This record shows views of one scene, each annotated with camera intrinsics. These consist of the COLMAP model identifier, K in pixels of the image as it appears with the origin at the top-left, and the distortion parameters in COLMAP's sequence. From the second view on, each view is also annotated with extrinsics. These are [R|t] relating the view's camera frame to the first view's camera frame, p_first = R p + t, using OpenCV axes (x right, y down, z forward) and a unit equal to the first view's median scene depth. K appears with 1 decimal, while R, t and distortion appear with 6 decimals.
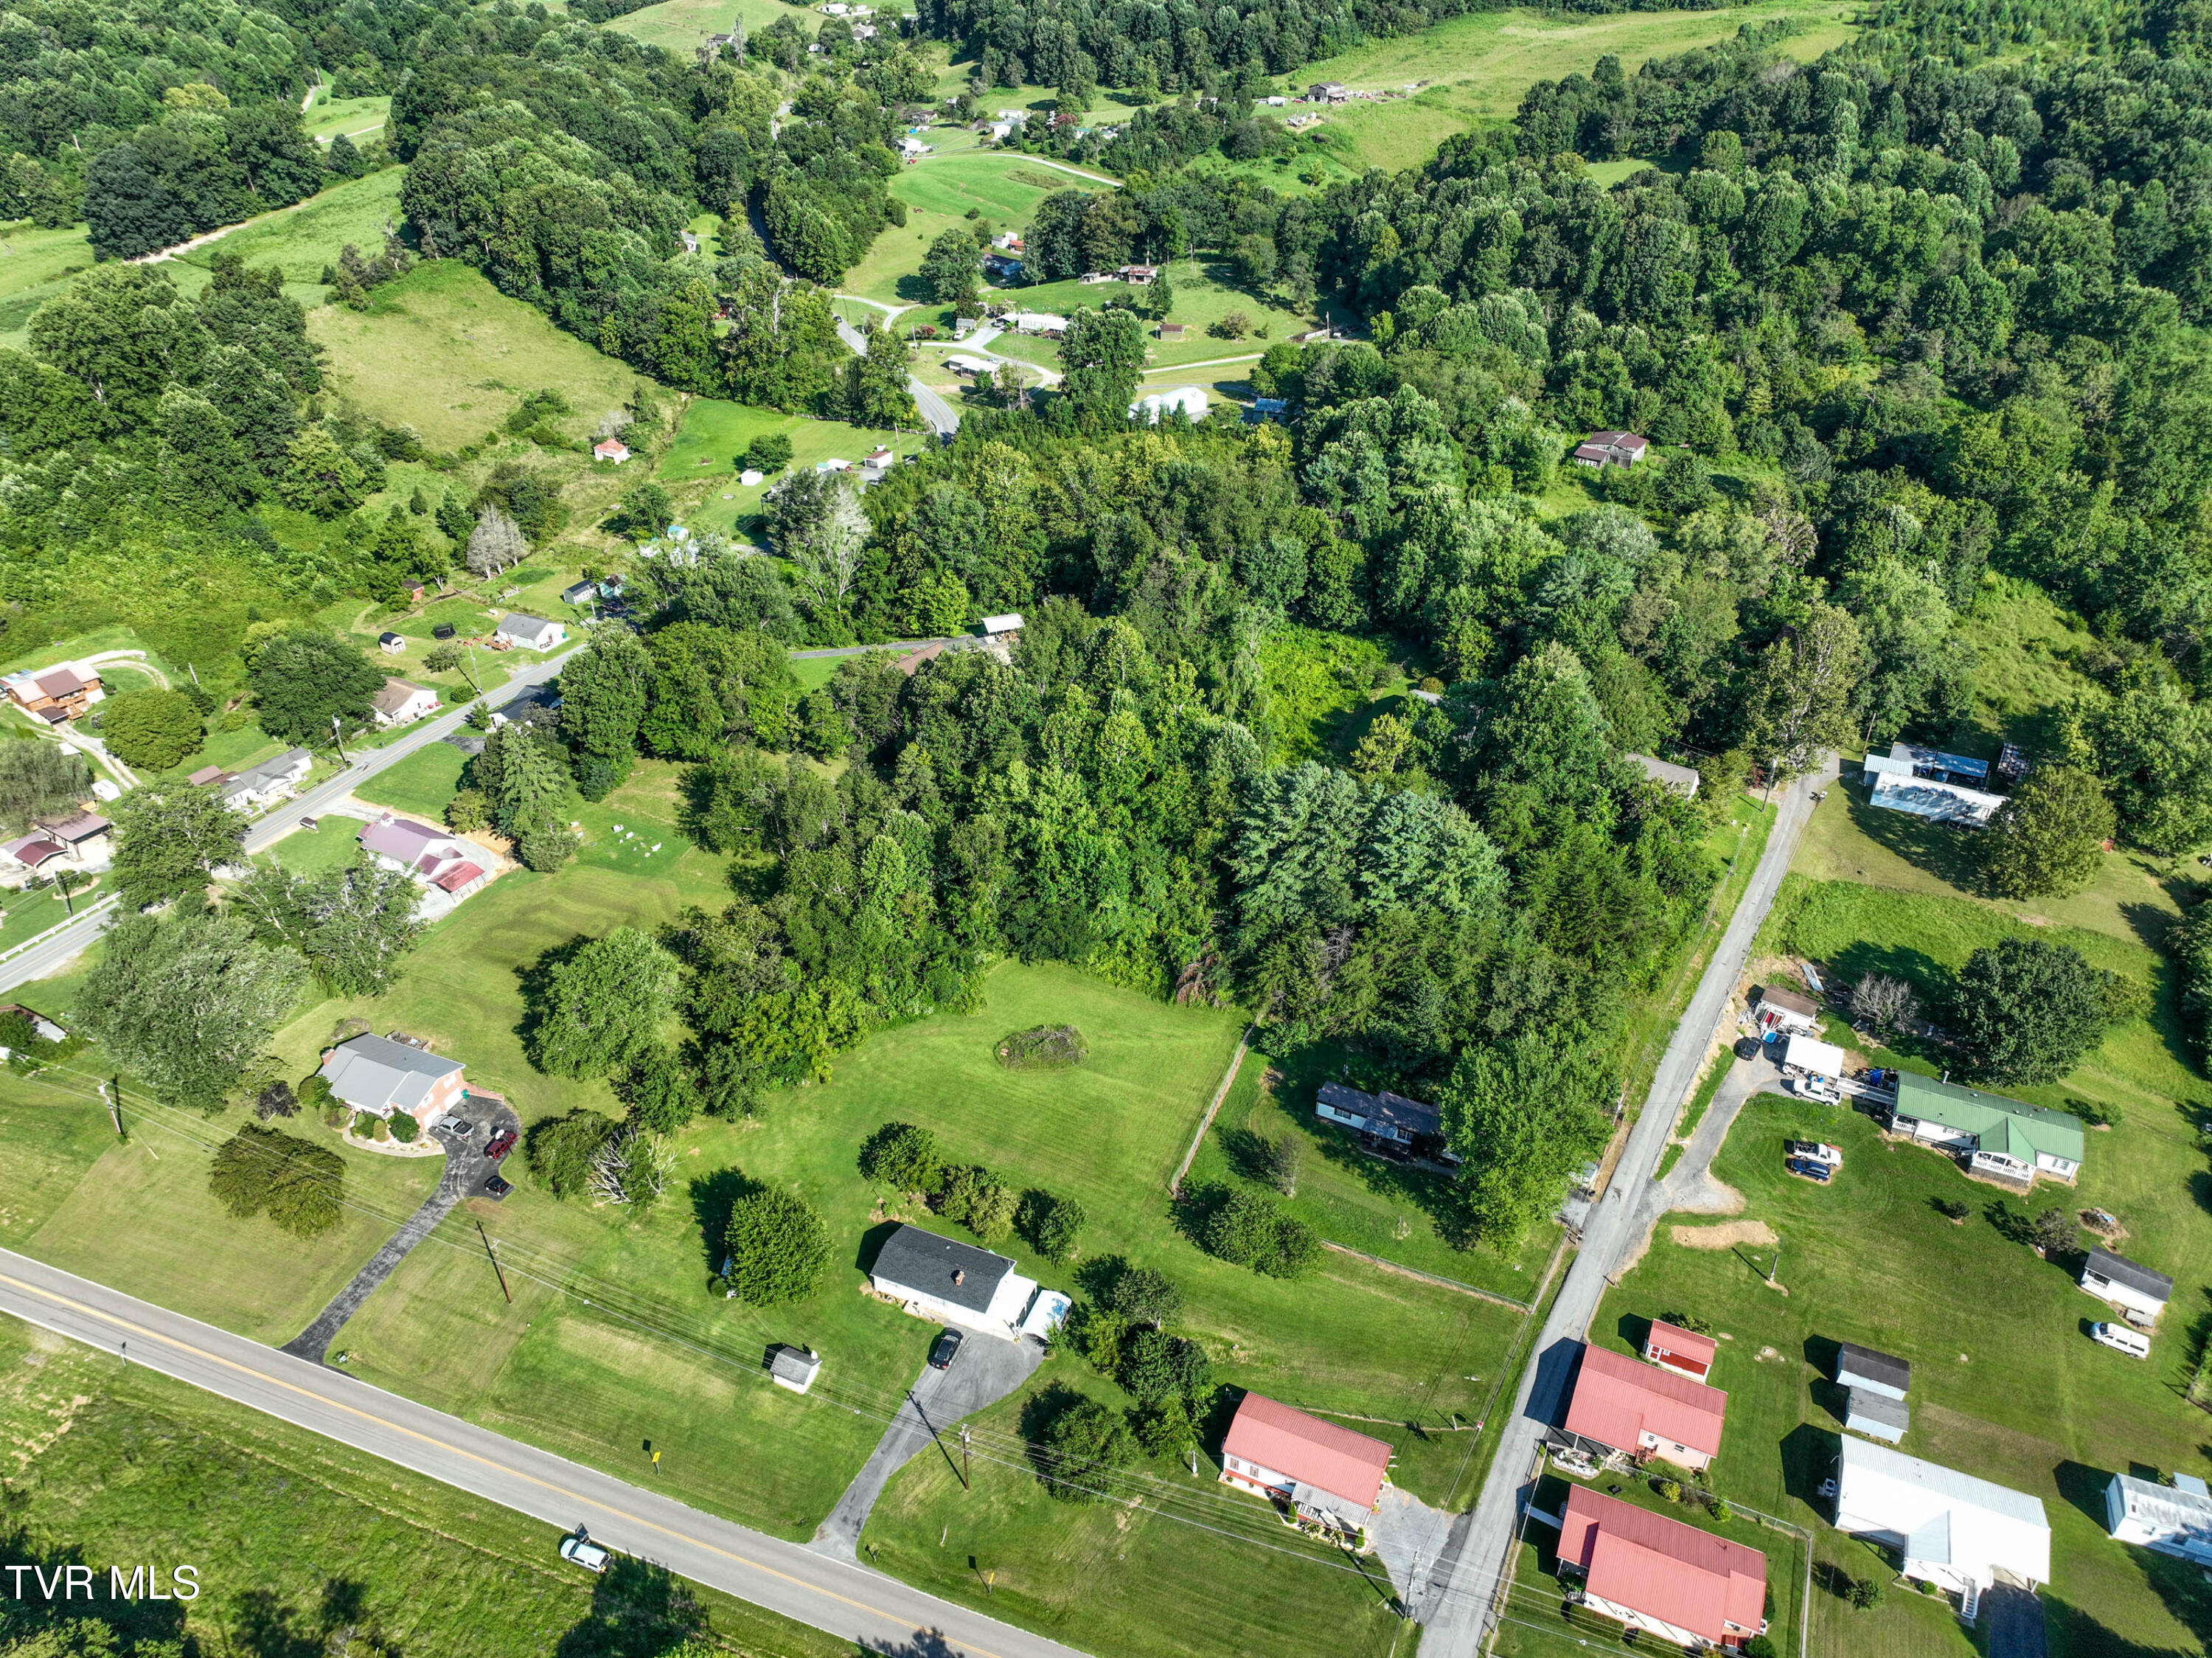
lens RADIAL K [[1550.0, 0, 1108.5], [0, 1550.0, 824.5], [0, 0, 1]] dist [-0.005371, 0.024617]
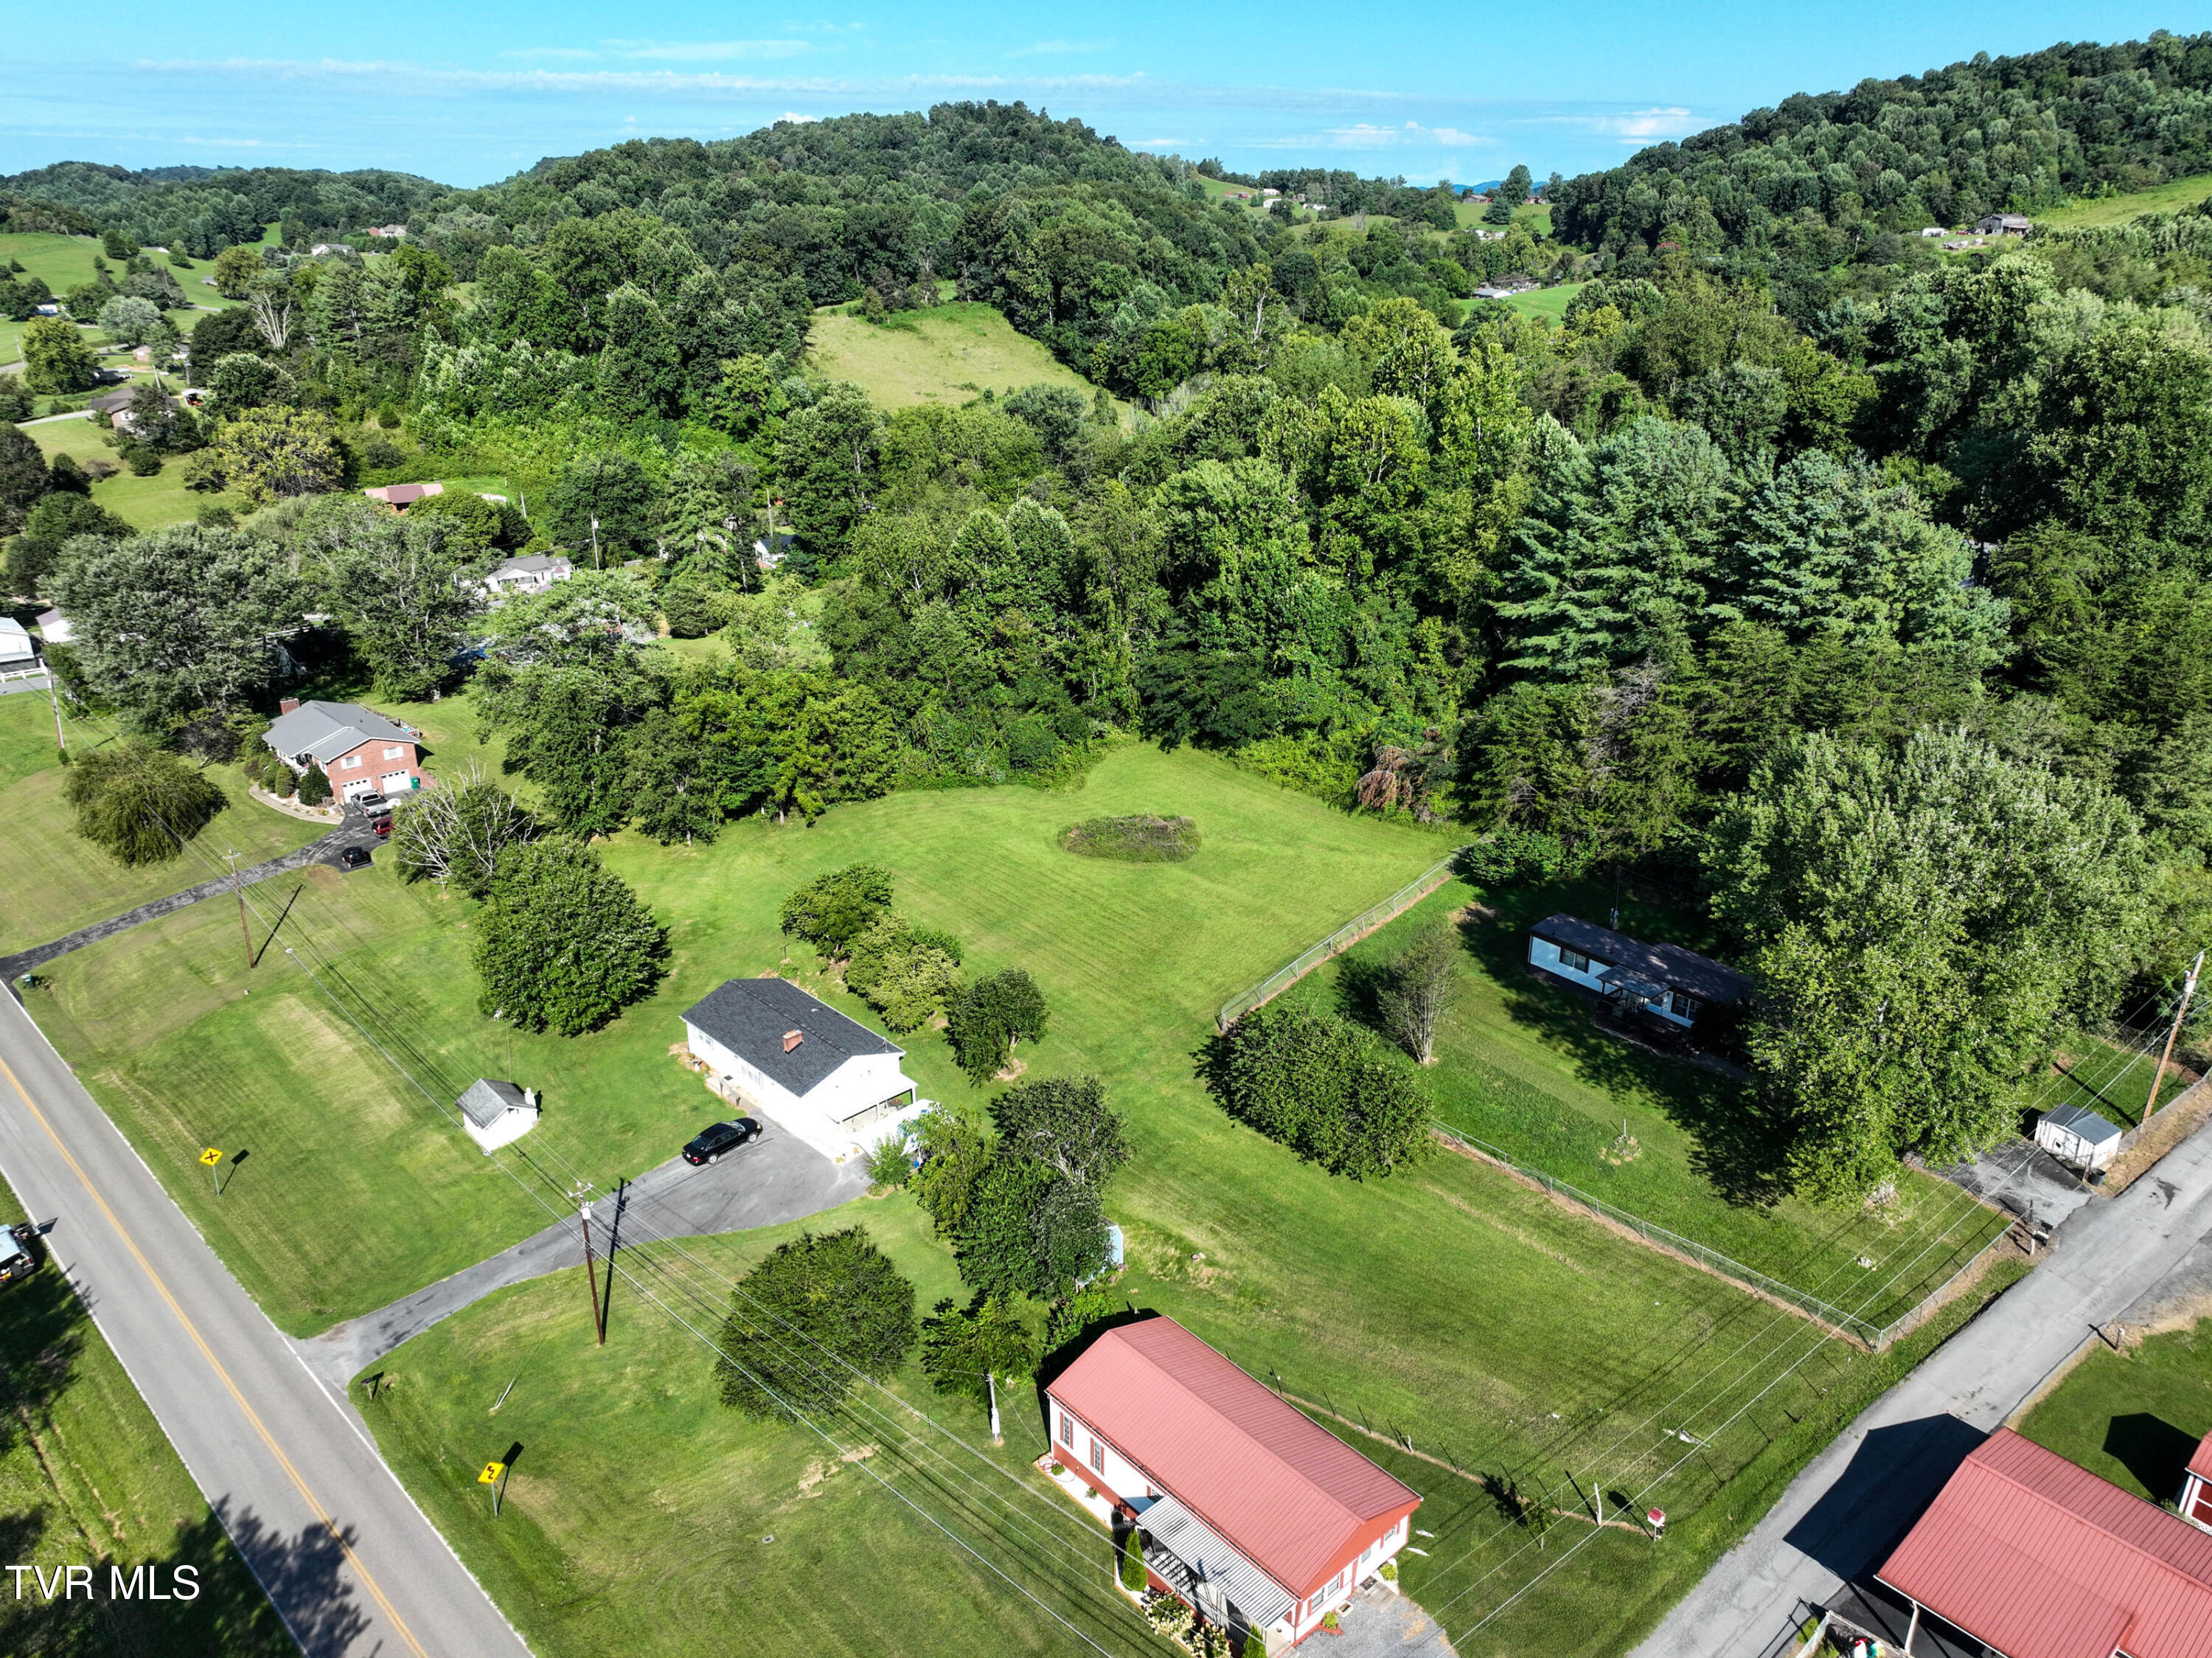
lens RADIAL K [[1550.0, 0, 1109.2], [0, 1550.0, 826.2], [0, 0, 1]] dist [-0.005371, 0.024617]
pose [[0.916250, 0.142432, -0.374433, 0.184673], [-0.213390, 0.964551, -0.155262, 0.241698], [0.339045, 0.222159, 0.914163, 0.430093]]
